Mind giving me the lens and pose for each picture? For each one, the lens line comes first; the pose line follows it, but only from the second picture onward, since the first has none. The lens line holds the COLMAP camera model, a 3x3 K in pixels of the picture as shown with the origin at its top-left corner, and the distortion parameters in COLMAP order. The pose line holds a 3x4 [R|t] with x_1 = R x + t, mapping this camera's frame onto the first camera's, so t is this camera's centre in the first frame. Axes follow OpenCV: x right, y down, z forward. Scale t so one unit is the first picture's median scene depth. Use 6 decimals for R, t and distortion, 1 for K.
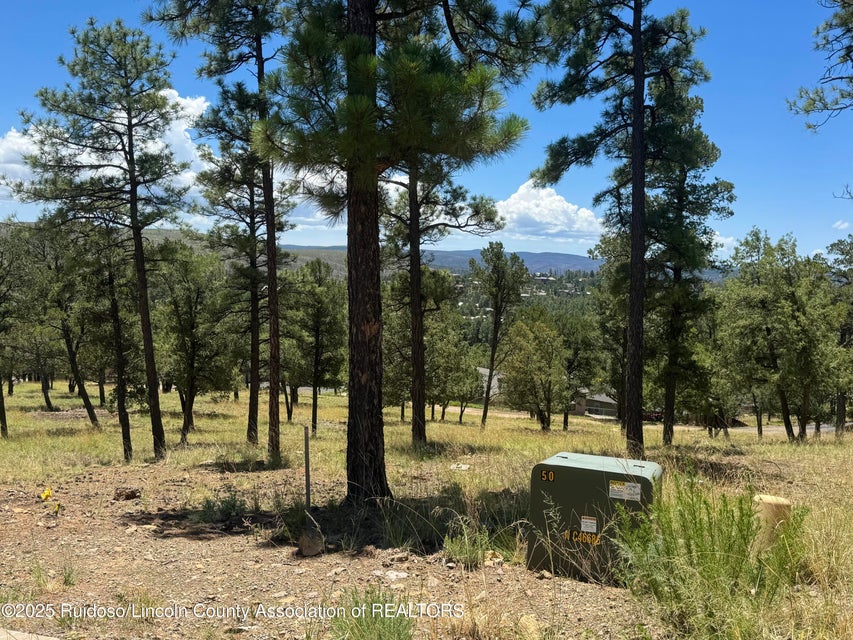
lens RADIAL K [[786.5, 0, 427.9], [0, 786.5, 317.7], [0, 0, 1]] dist [0.039741, 0.000000]
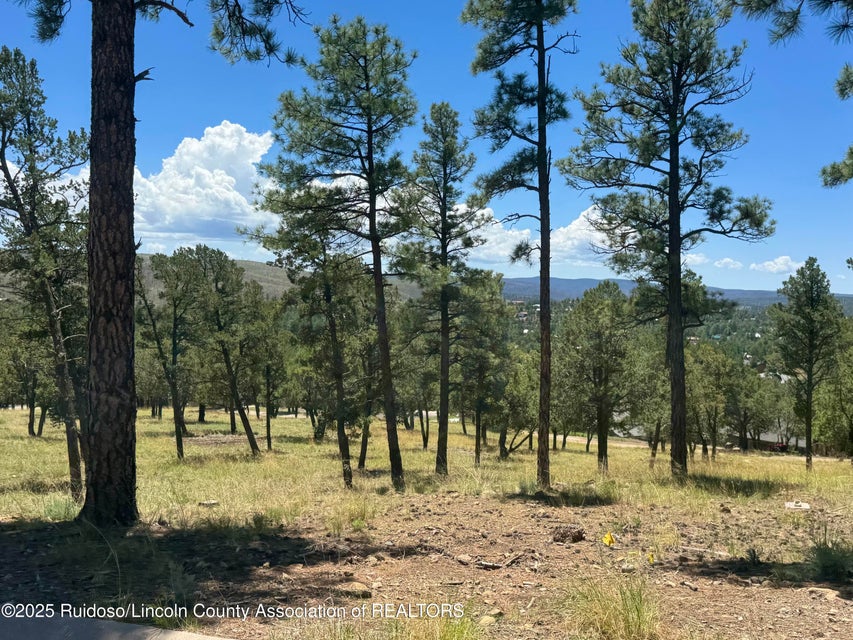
lens RADIAL K [[786.5, 0, 426.9], [0, 786.5, 316.5], [0, 0, 1]] dist [0.039741, 0.000000]
pose [[0.997355, -0.006951, -0.072351, -0.231920], [0.004236, 0.999283, -0.037616, 0.012599], [0.072561, 0.037210, 0.996670, 0.078744]]
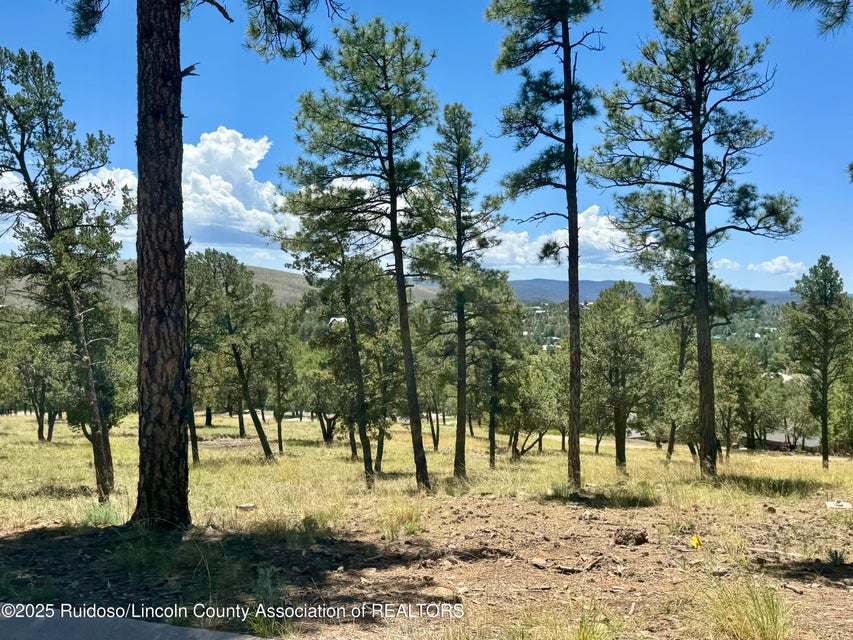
lens RADIAL K [[786.5, 0, 425.1], [0, 786.5, 315.6], [0, 0, 1]] dist [0.039741, 0.000000]
pose [[0.997169, -0.015391, -0.073606, -0.258715], [0.012270, 0.999014, -0.042668, 0.014567], [0.074190, 0.041644, 0.996374, 0.085016]]
